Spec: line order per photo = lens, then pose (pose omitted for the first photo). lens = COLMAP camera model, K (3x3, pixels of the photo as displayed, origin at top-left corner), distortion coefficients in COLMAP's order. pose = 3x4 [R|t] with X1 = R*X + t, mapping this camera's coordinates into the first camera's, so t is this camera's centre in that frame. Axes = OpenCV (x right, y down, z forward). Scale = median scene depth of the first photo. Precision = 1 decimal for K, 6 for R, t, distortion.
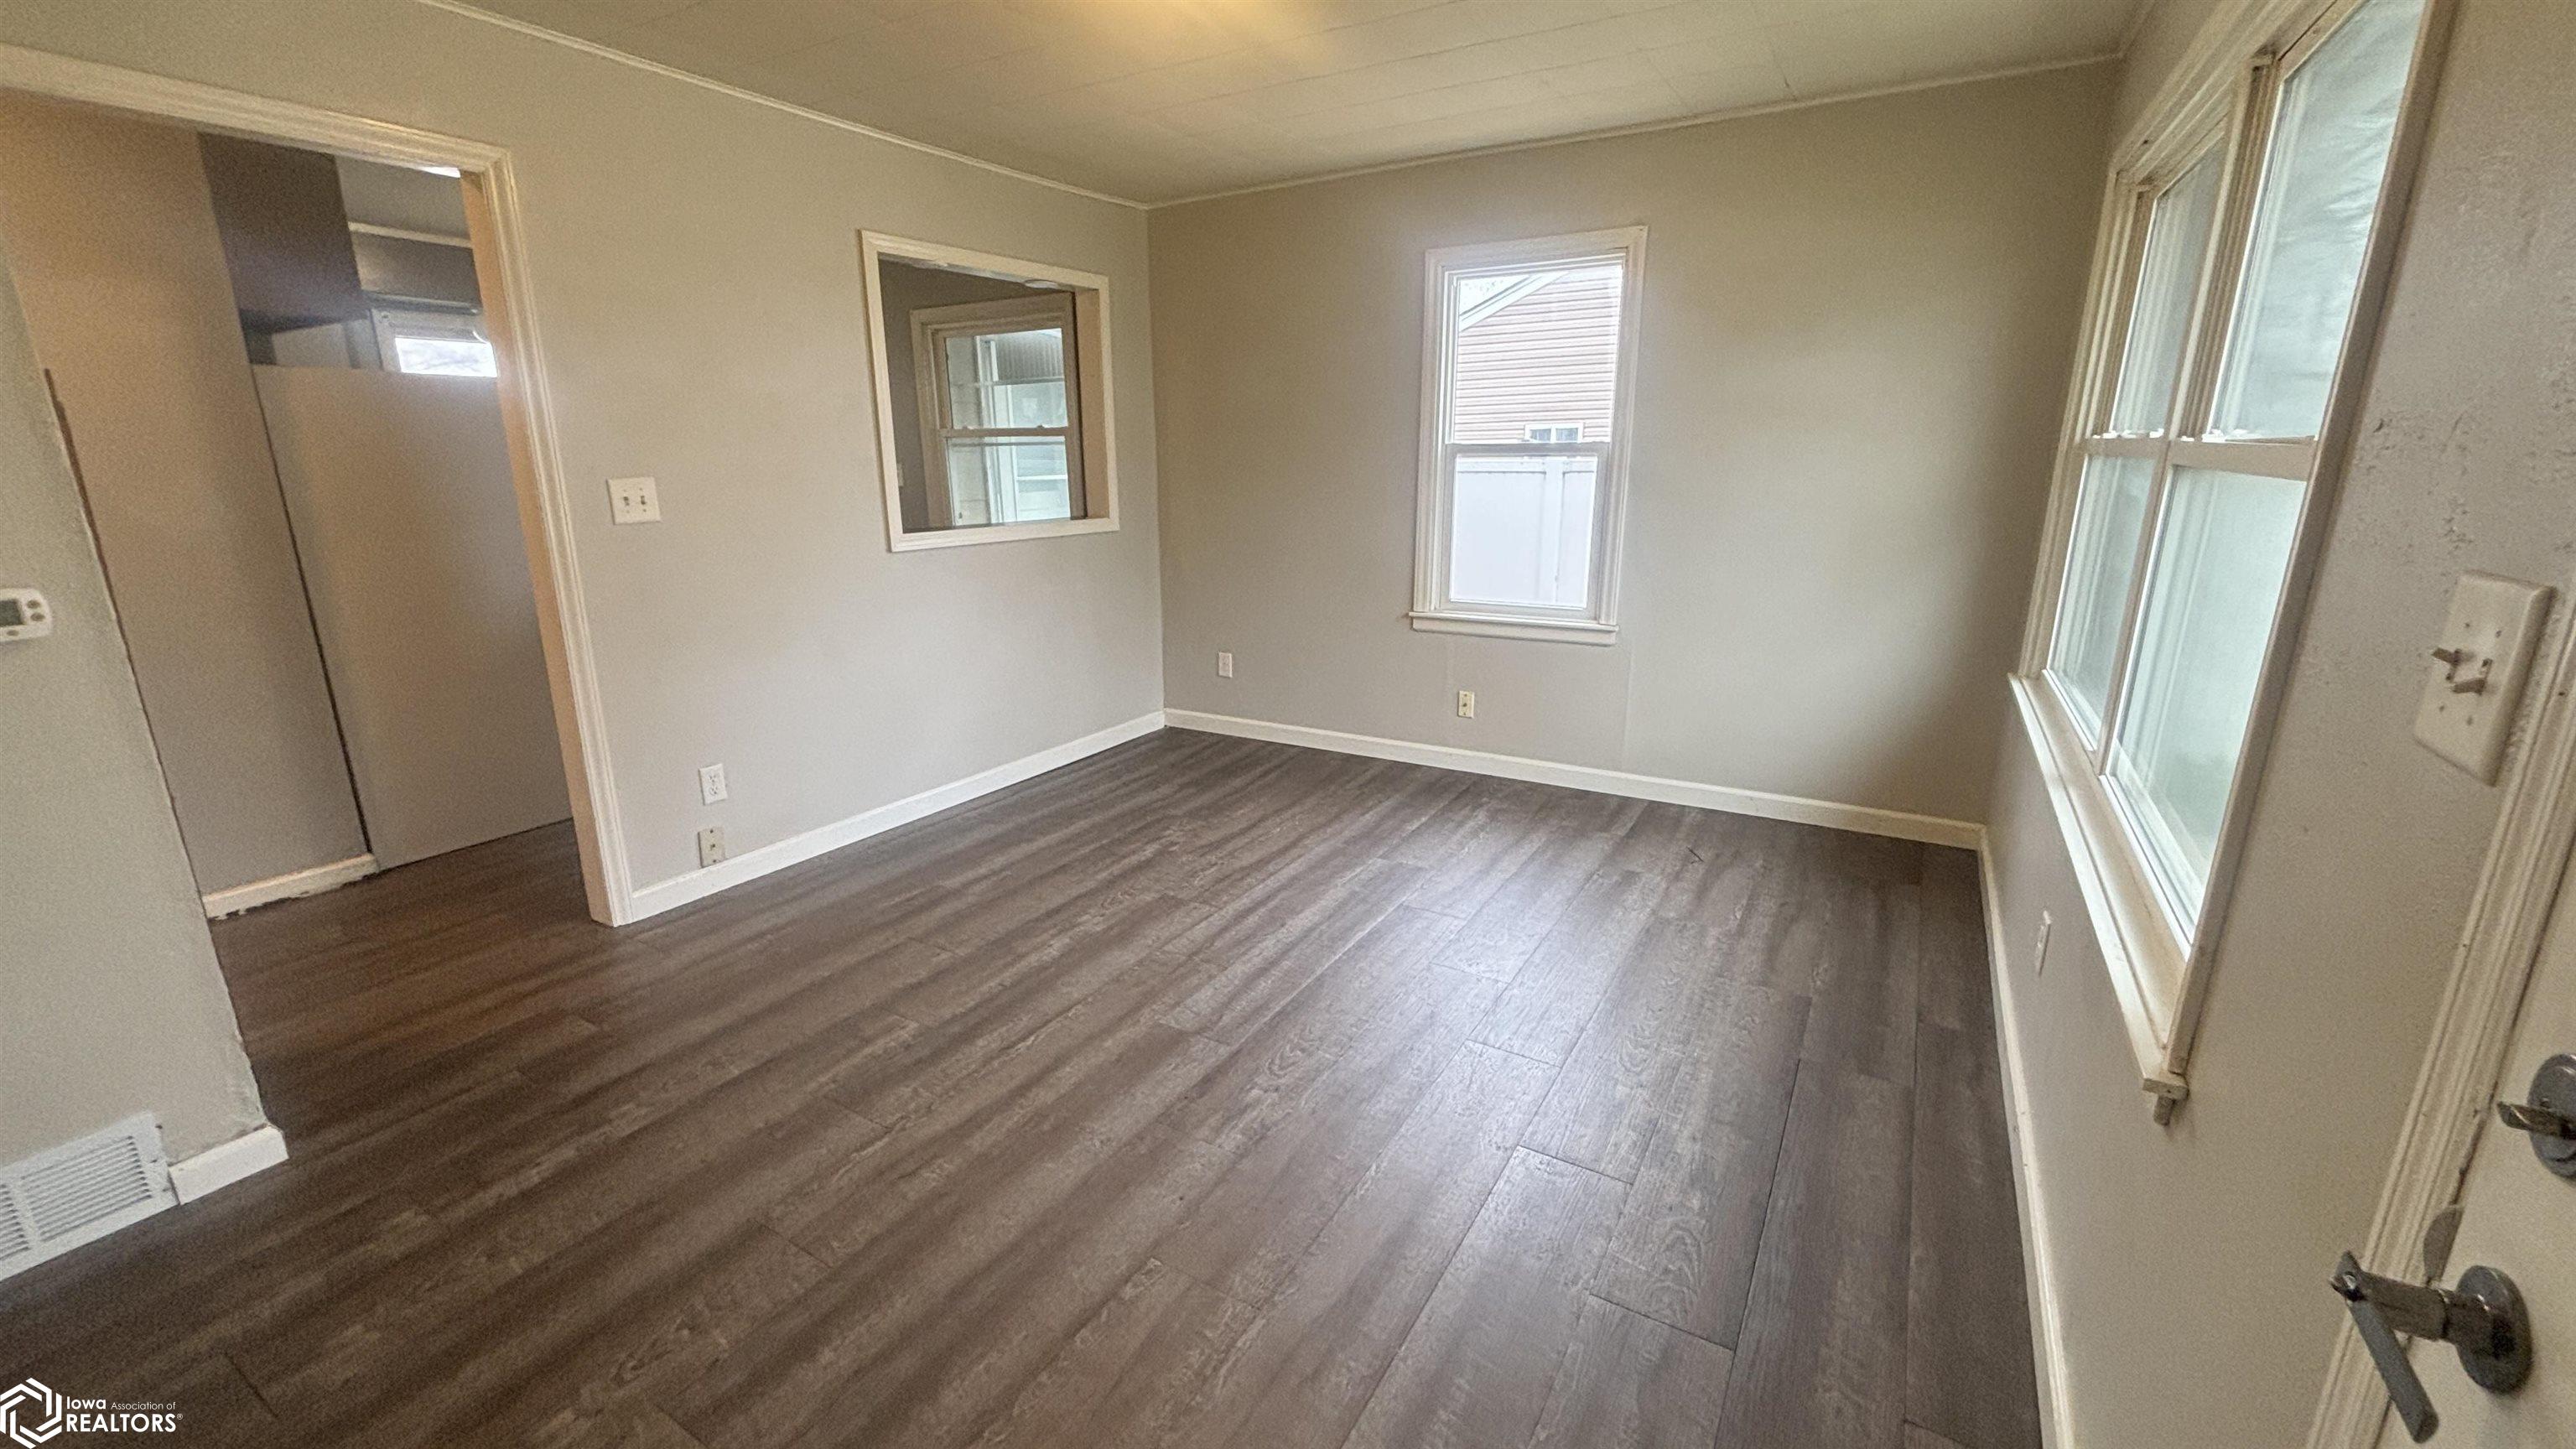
lens RADIAL K [[1040.3, 0, 1289.7], [0, 1040.3, 722.3], [0, 0, 1]] dist [0.001412, 0.000140]
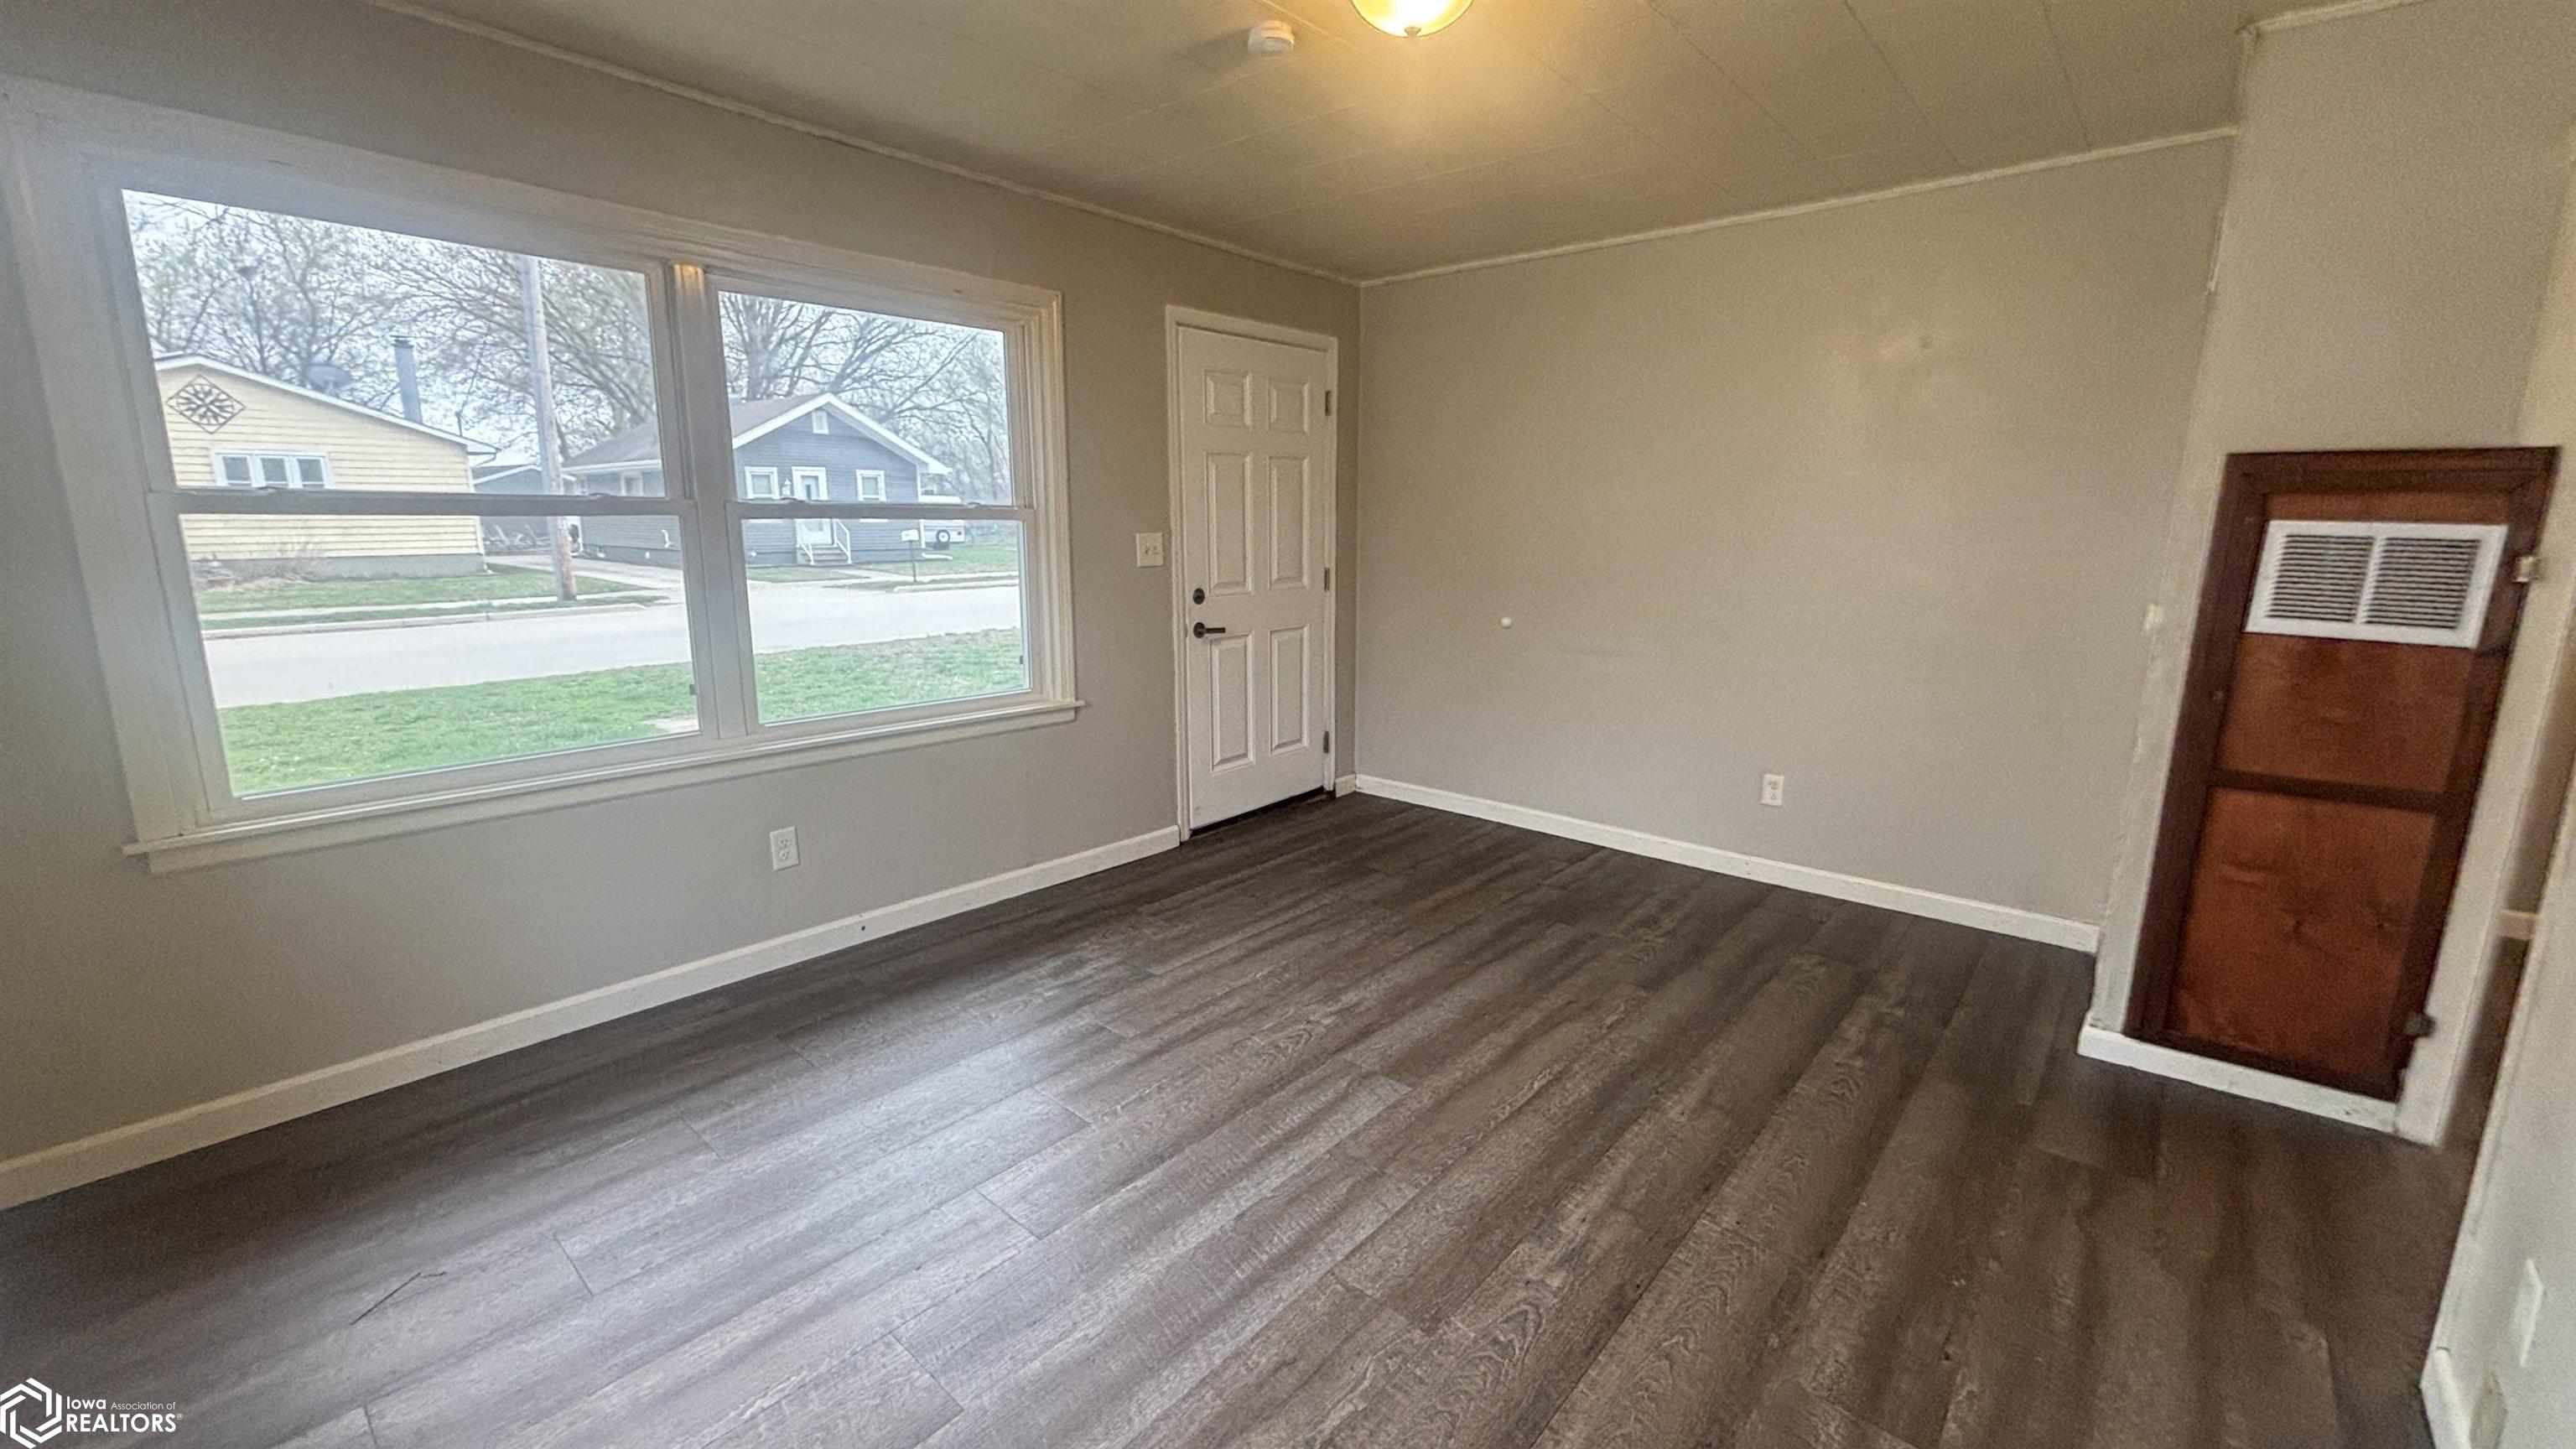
lens RADIAL K [[1040.3, 0, 1280.7], [0, 1040.3, 714.6], [0, 0, 1]] dist [0.001412, 0.000140]
pose [[-0.983896, -0.038371, 0.174577, -0.149986], [0.042353, 0.898826, 0.436254, -0.427316], [-0.173654, 0.436623, -0.882726, 1.607240]]
